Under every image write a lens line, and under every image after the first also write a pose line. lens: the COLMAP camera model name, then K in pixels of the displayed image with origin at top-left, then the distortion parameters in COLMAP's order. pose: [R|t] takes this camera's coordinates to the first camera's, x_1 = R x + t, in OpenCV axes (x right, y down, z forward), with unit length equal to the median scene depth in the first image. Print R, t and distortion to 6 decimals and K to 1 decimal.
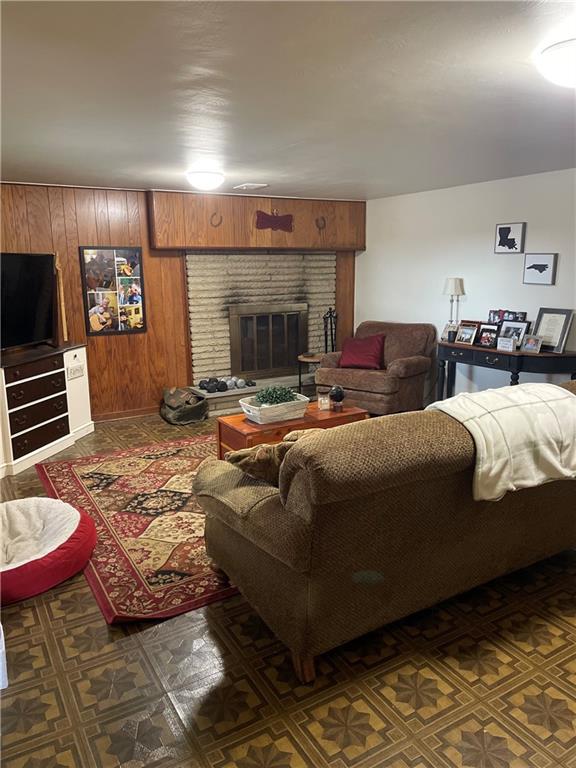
lens RADIAL K [[583.8, 0, 290.1], [0, 583.8, 384.3], [0, 0, 1]] dist [0.037715, -0.026305]
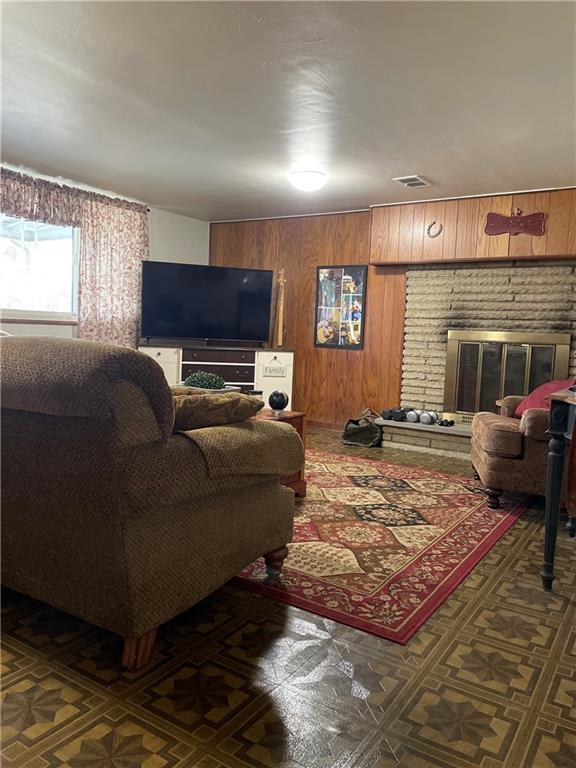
lens RADIAL K [[583.8, 0, 287.8], [0, 583.8, 382.5], [0, 0, 1]] dist [0.037715, -0.026305]
pose [[0.419685, 0.100404, -0.902099, 0.603470], [-0.231739, 0.972778, 0.000458, -0.005855], [0.877588, 0.208859, 0.431528, 0.475904]]
